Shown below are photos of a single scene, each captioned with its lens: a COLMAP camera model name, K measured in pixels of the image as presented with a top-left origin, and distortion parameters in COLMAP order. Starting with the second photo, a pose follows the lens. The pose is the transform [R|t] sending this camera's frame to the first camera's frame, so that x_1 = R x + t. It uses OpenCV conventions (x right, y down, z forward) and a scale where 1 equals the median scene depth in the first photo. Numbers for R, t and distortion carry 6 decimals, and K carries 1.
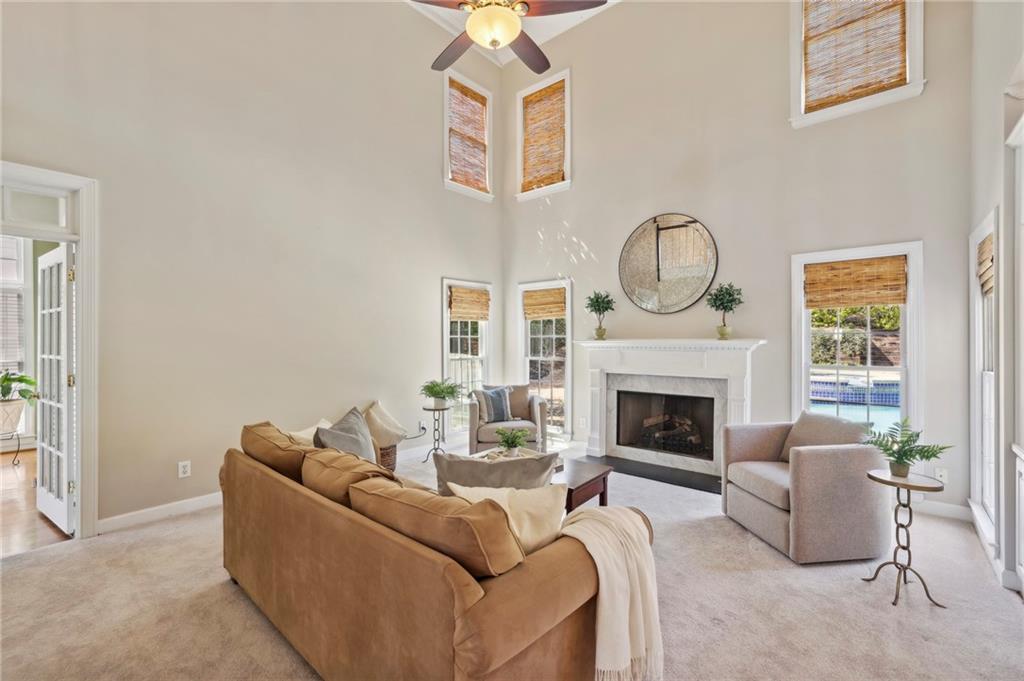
lens RADIAL K [[446.7, 0, 517.7], [0, 446.7, 342.9], [0, 0, 1]] dist [-0.025813, 0.006640]
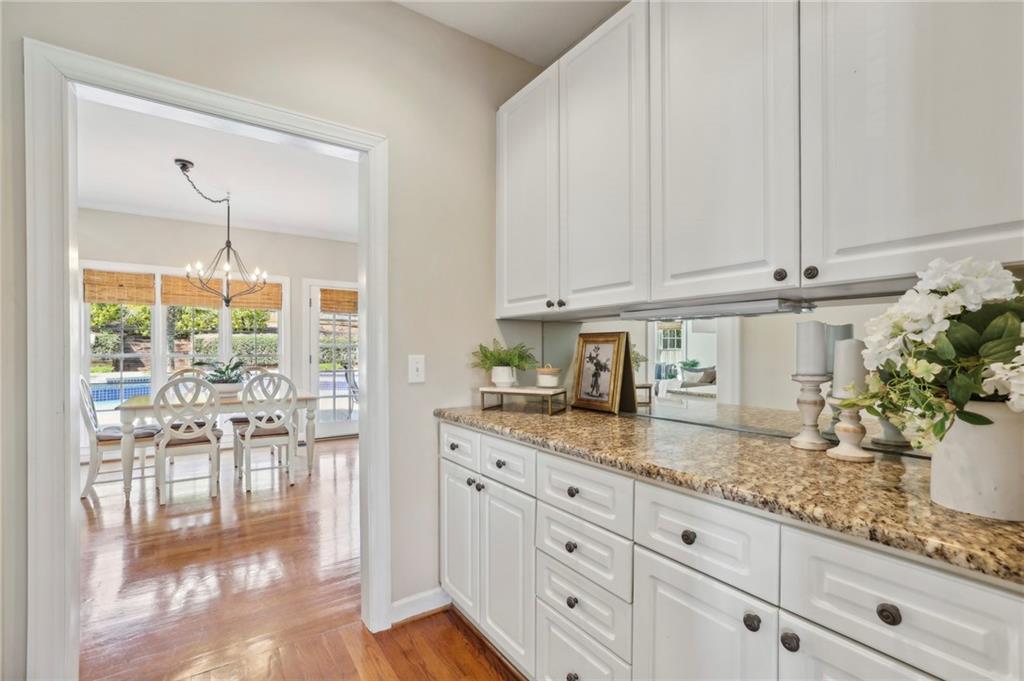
lens RADIAL K [[446.7, 0, 520.0], [0, 446.7, 342.6], [0, 0, 1]] dist [-0.025813, 0.006640]
pose [[0.246419, 0.020572, 0.968945, -0.050345], [0.001185, 0.999768, -0.021528, 0.040251], [-0.969163, 0.006453, 0.246337, -0.701984]]
